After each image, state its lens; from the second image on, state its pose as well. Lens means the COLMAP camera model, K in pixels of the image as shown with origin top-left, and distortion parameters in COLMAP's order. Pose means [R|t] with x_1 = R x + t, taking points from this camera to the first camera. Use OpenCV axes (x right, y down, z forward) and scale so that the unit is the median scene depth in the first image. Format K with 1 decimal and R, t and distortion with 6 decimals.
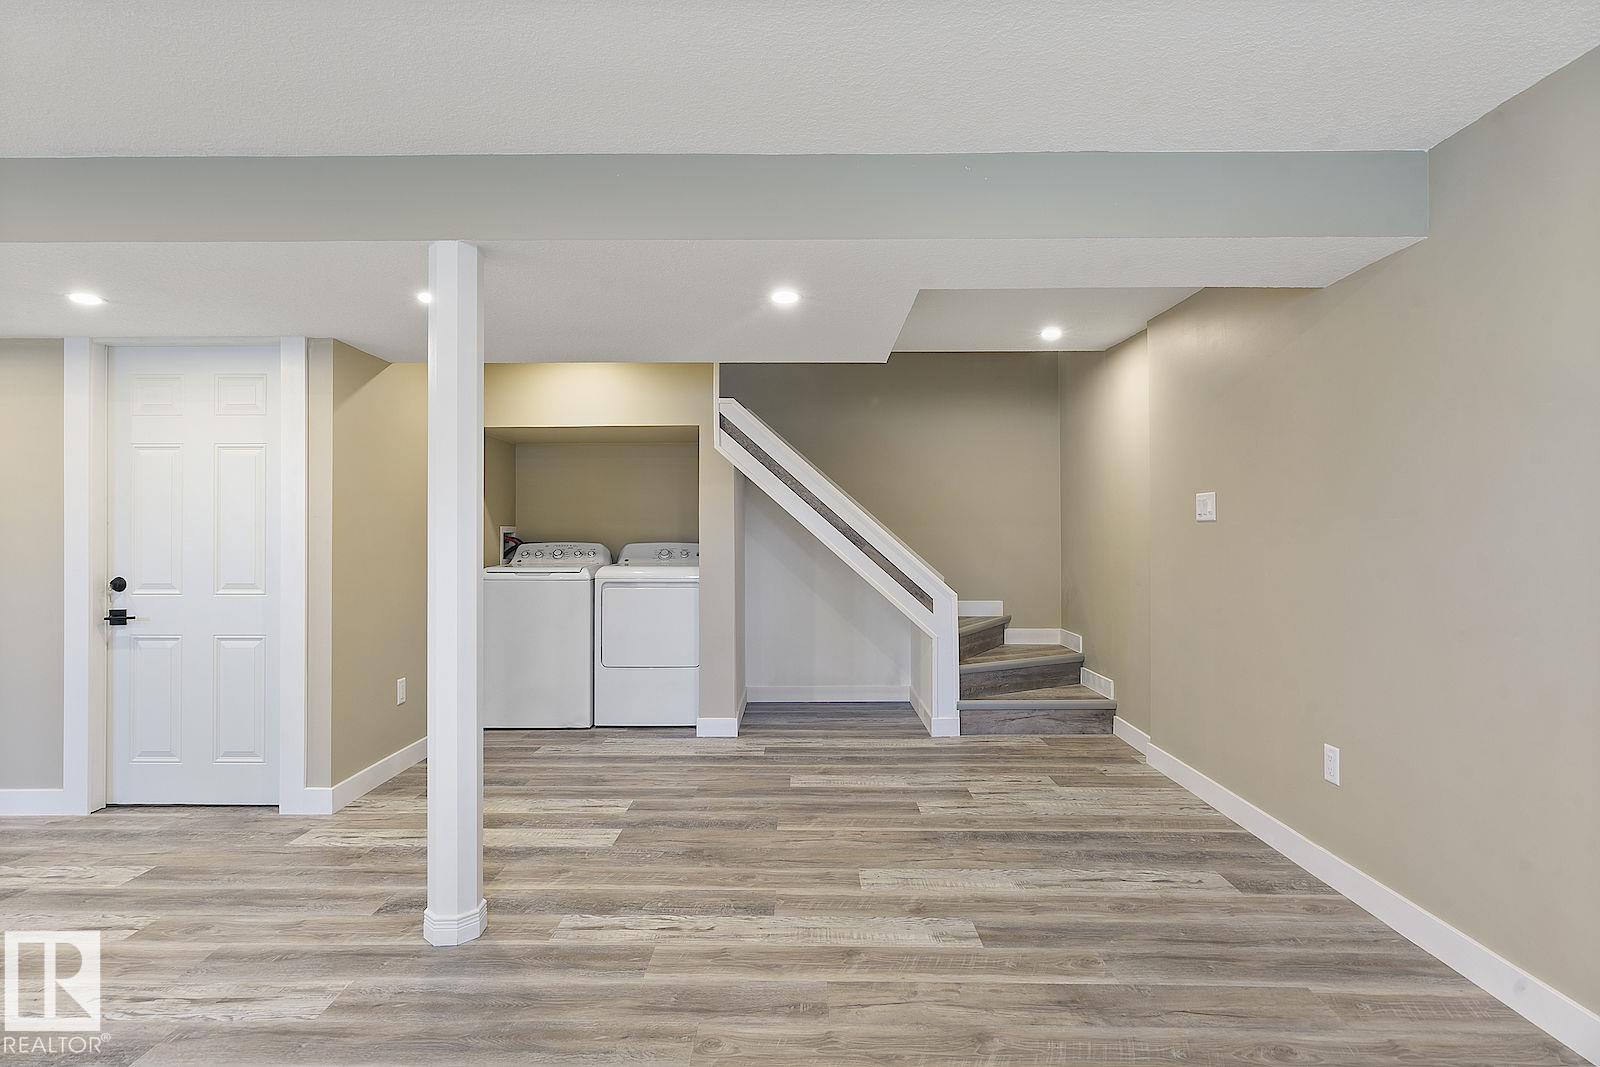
lens RADIAL K [[821.9, 0, 799.5], [0, 821.9, 536.7], [0, 0, 1]] dist [0.003127, 0.000526]
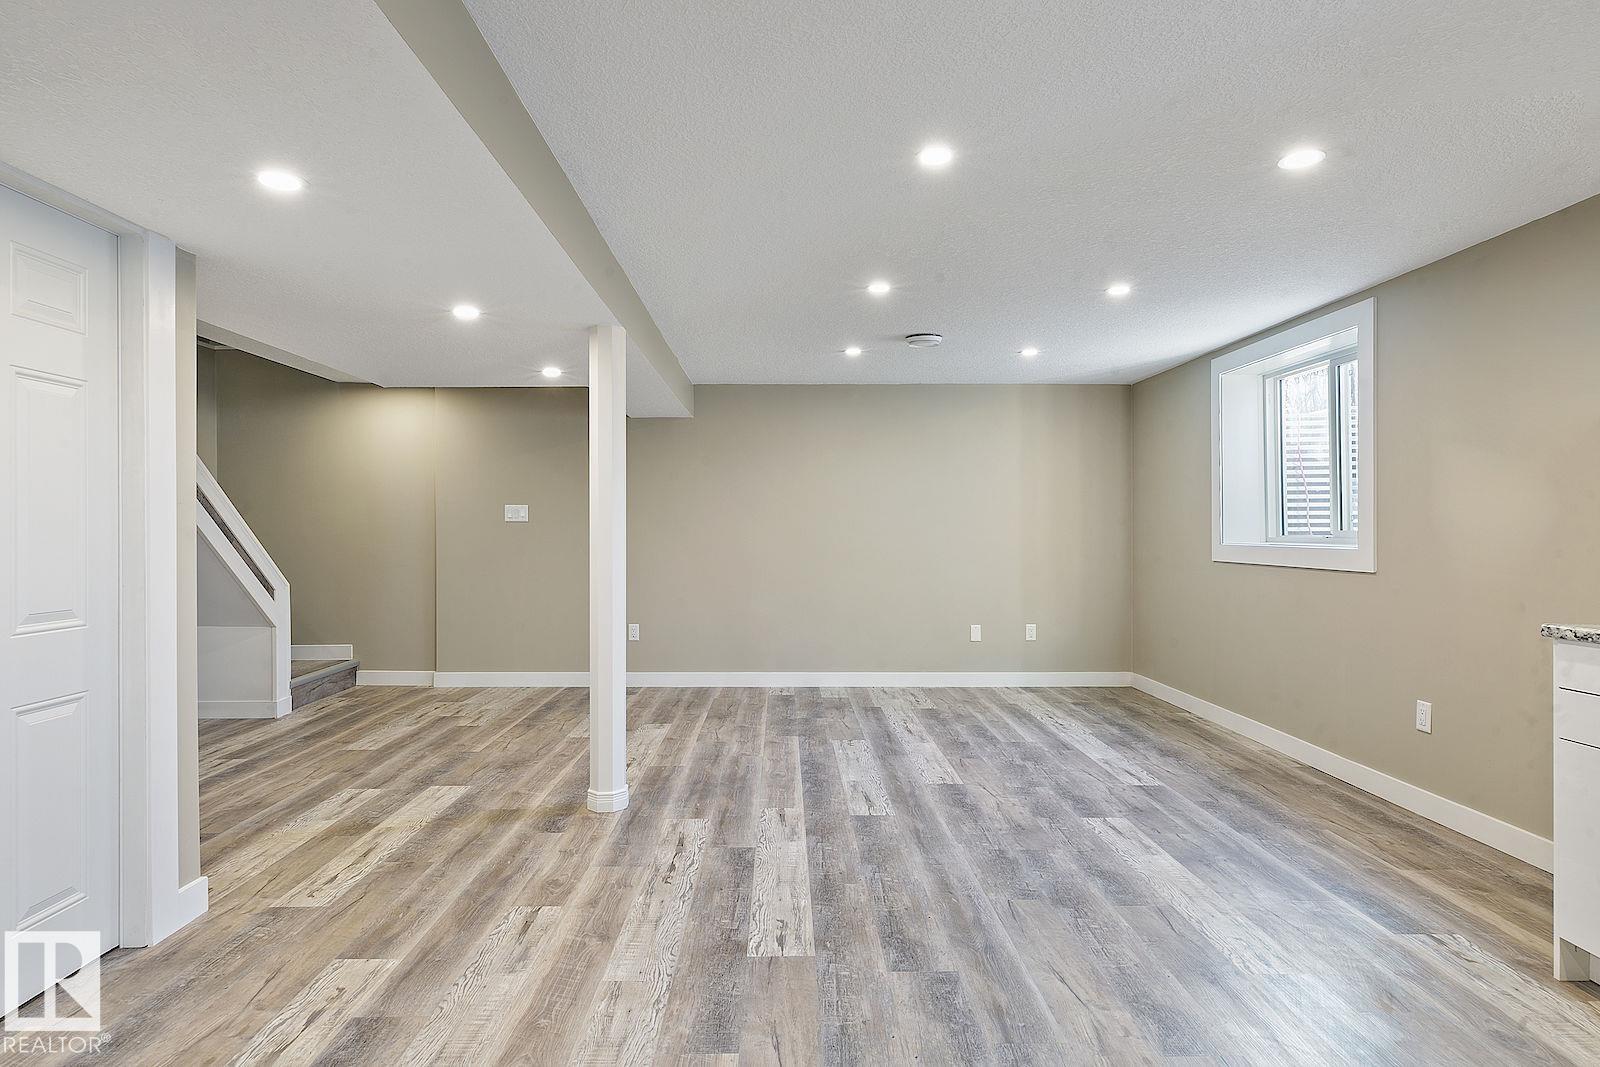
lens RADIAL K [[821.9, 0, 798.7], [0, 821.9, 530.1], [0, 0, 1]] dist [0.003127, 0.000526]
pose [[-0.024999, 0.004292, 0.999678, -1.421264], [-0.000977, 0.999990, -0.004318, 0.006020], [-0.999687, -0.001085, -0.024994, 0.541901]]
